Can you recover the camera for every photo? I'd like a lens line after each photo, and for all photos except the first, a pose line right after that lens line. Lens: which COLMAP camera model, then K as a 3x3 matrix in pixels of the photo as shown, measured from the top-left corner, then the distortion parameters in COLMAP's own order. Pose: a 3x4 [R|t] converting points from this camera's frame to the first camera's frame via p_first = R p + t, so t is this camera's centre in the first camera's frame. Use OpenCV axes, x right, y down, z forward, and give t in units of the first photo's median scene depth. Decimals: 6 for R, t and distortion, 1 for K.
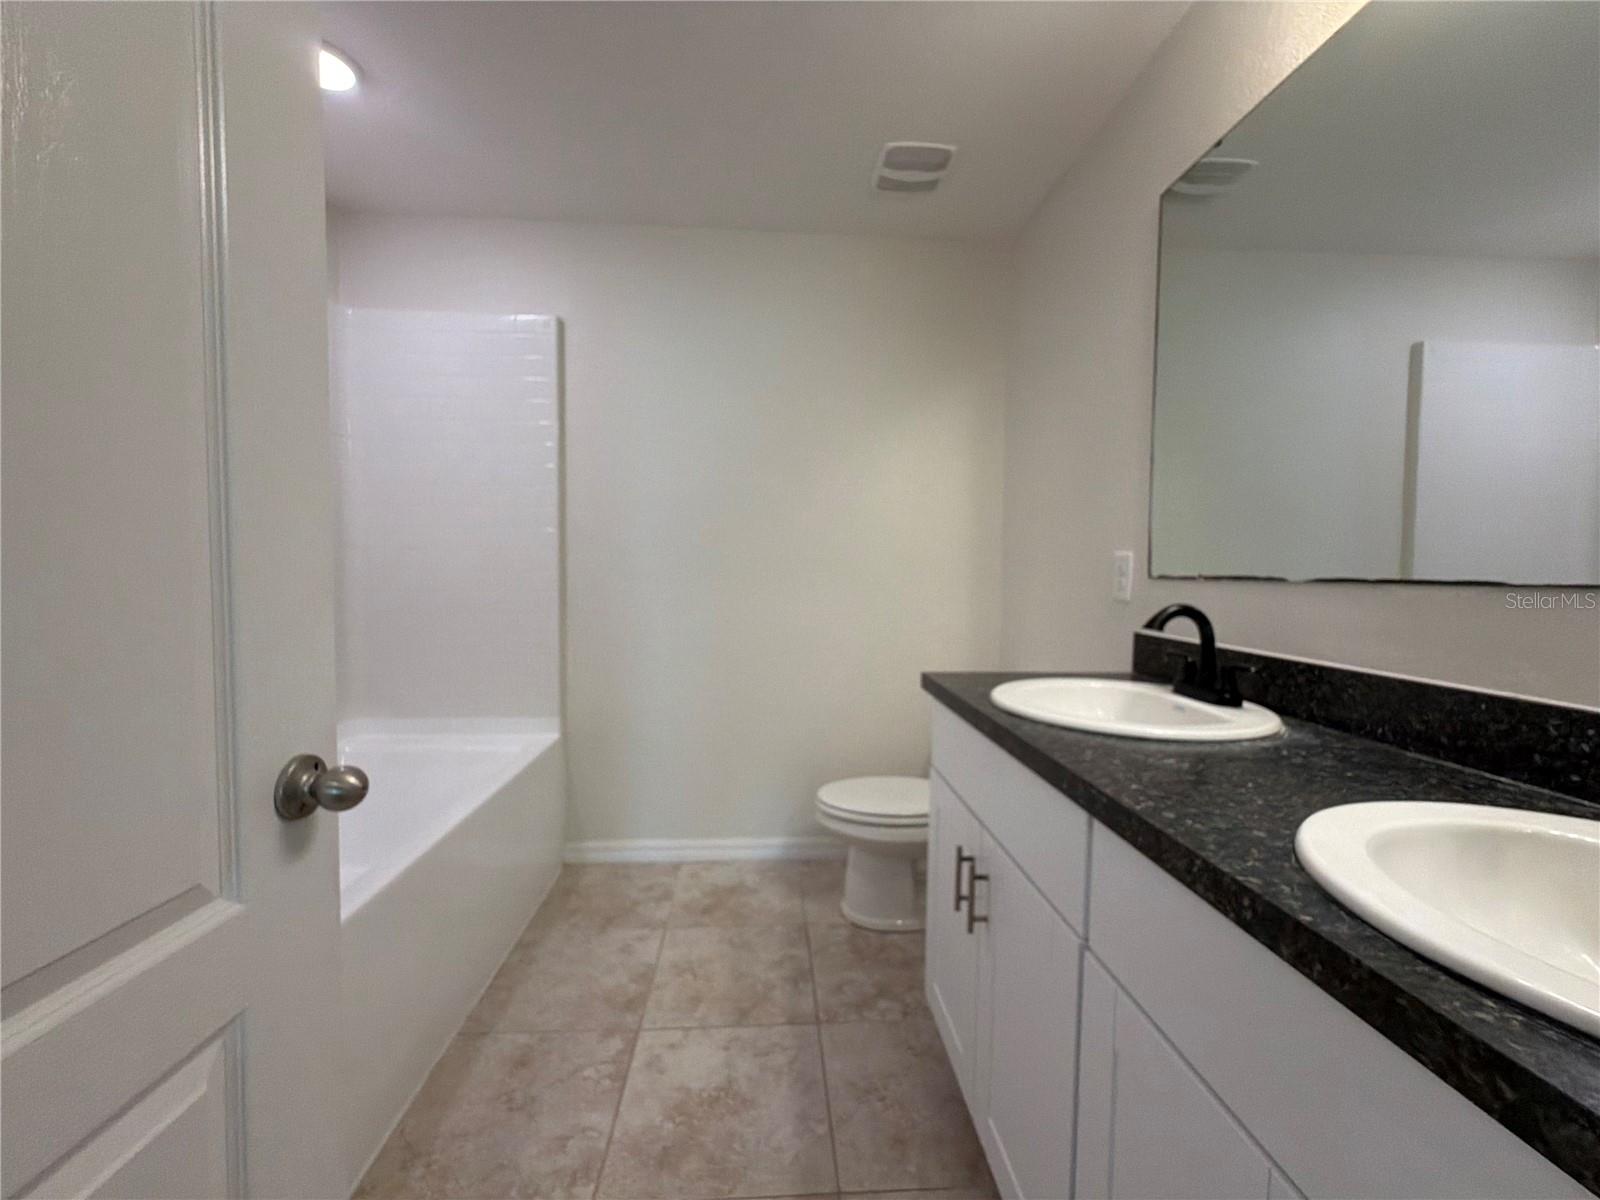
lens RADIAL K [[648.2, 0, 793.3], [0, 648.2, 598.3], [0, 0, 1]] dist [0.001201, -0.000207]
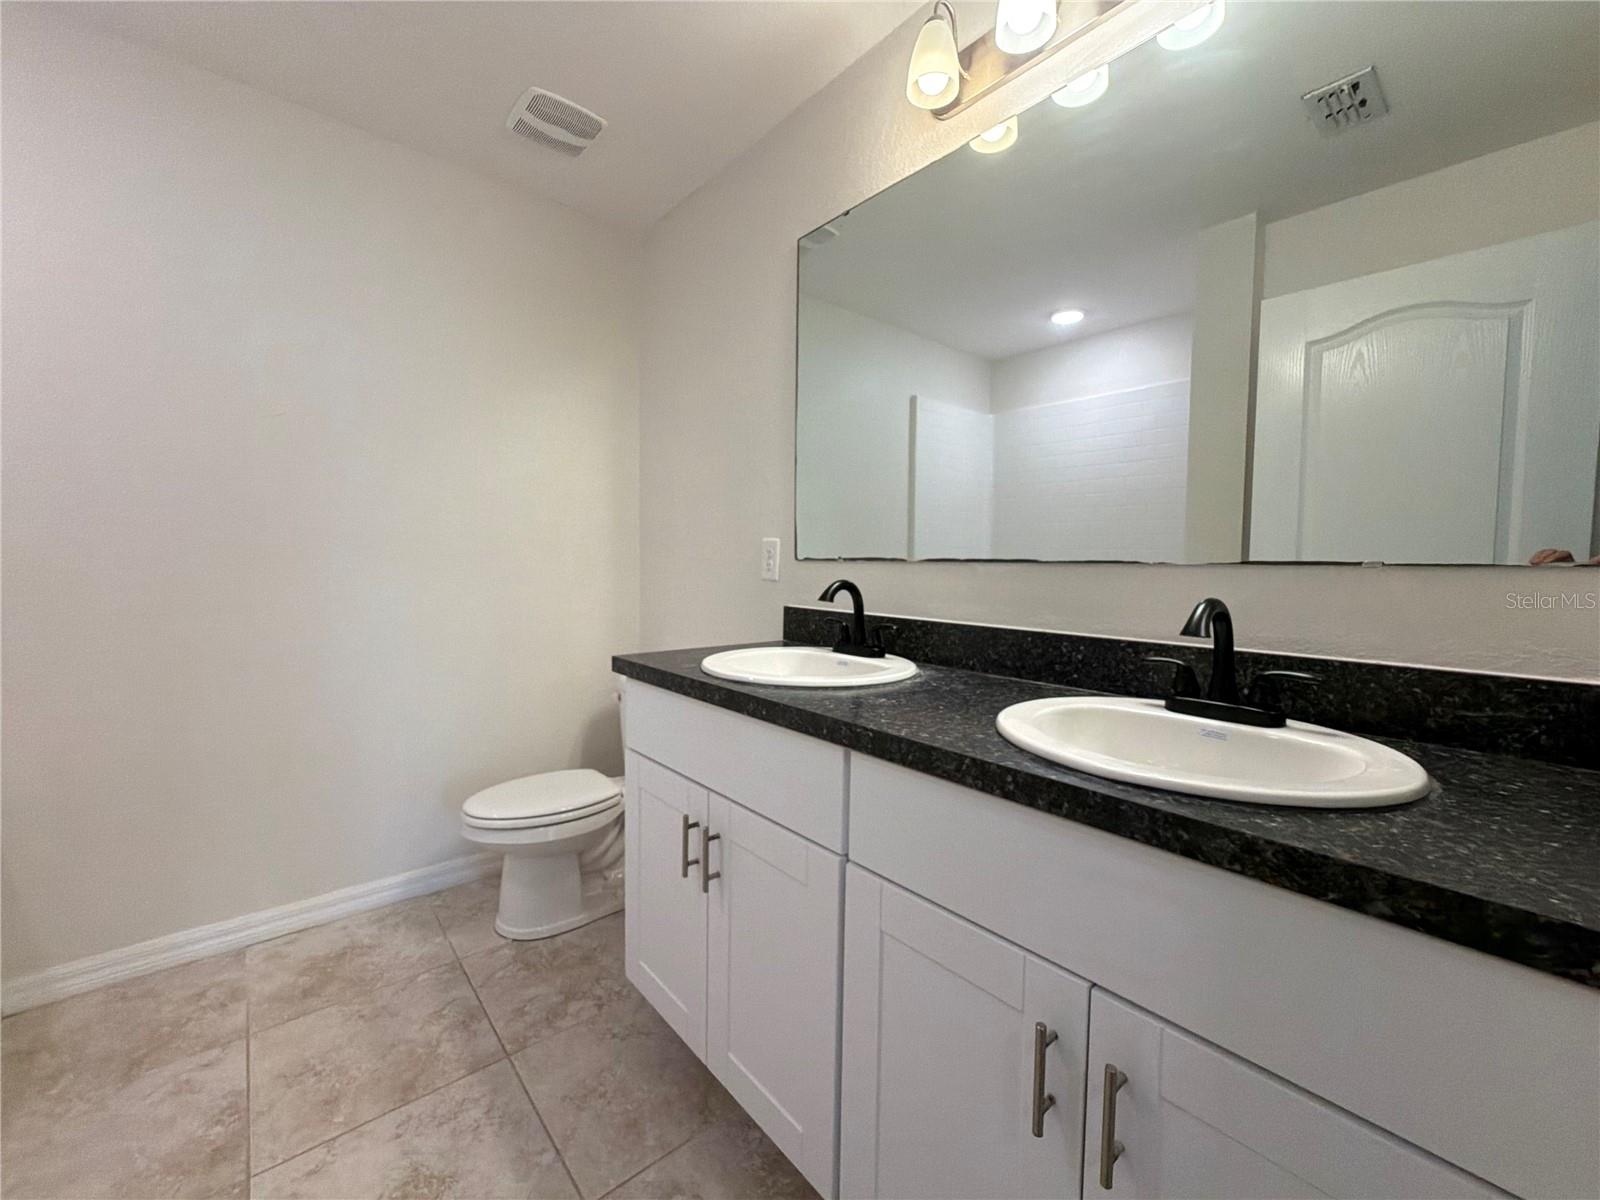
lens RADIAL K [[648.2, 0, 793.3], [0, 648.2, 598.3], [0, 0, 1]] dist [0.001201, -0.000207]
pose [[0.792325, -0.032540, 0.609231, -0.201047], [0.021667, 0.999448, 0.025203, 0.009398], [-0.609714, -0.006769, 0.792593, 0.060525]]
